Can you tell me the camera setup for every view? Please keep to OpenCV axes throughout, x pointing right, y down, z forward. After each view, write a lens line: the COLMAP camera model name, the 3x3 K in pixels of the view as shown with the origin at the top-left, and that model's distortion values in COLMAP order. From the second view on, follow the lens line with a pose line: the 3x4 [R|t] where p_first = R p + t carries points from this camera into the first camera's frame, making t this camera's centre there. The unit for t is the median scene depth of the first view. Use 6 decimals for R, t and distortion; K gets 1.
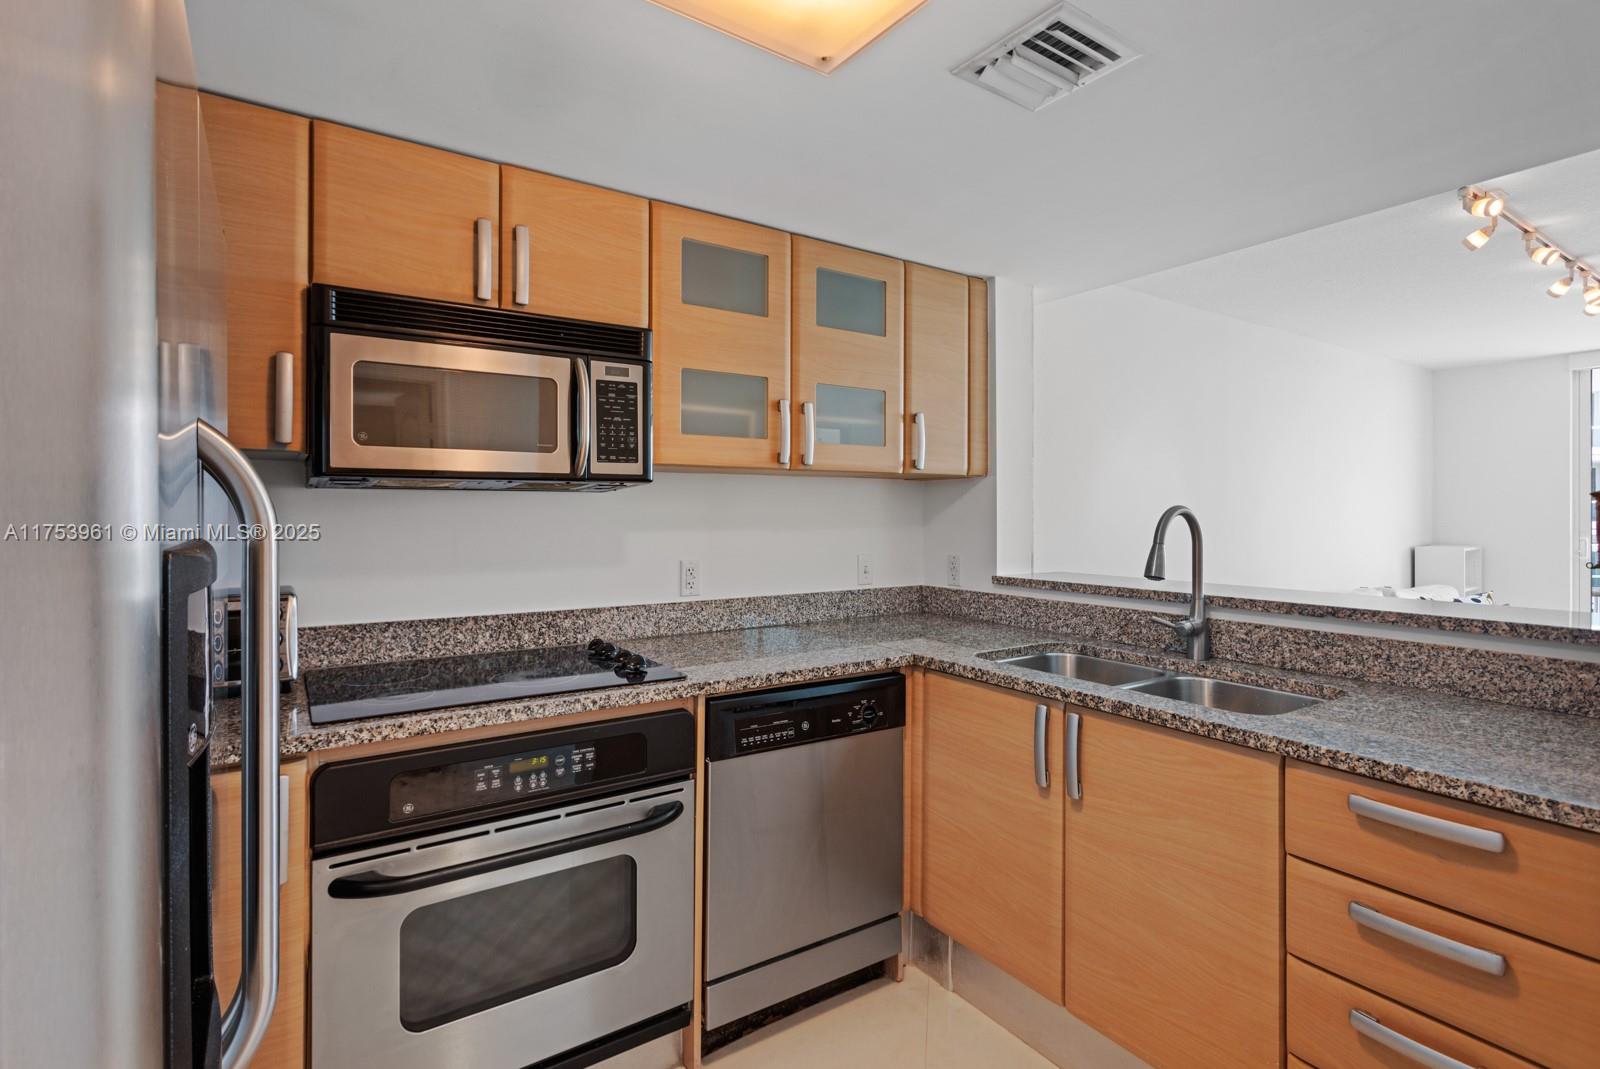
lens RADIAL K [[761.7, 0, 777.1], [0, 761.7, 525.4], [0, 0, 1]] dist [0.002327, 0.001515]
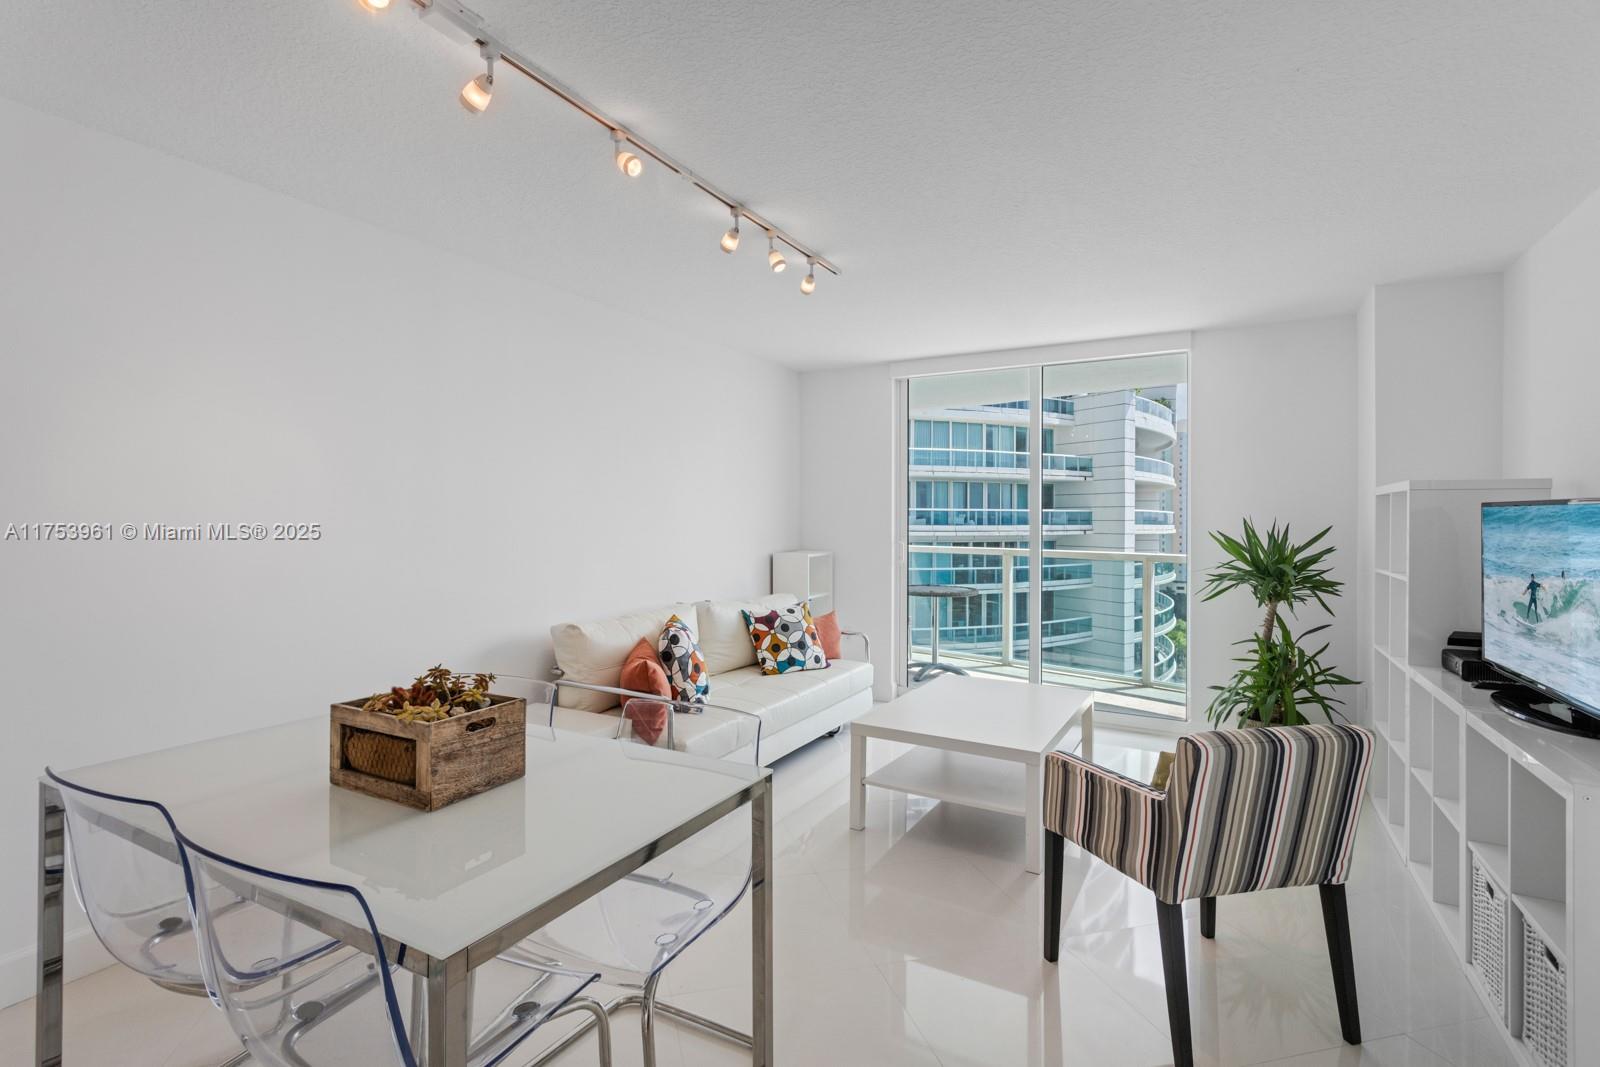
lens RADIAL K [[761.7, 0, 777.1], [0, 761.7, 524.4], [0, 0, 1]] dist [0.002327, 0.001515]
pose [[0.892688, -0.002033, 0.450671, 1.174423], [0.005454, 0.999965, -0.006293, -0.005588], [-0.450643, 0.008076, 0.892668, 0.427093]]
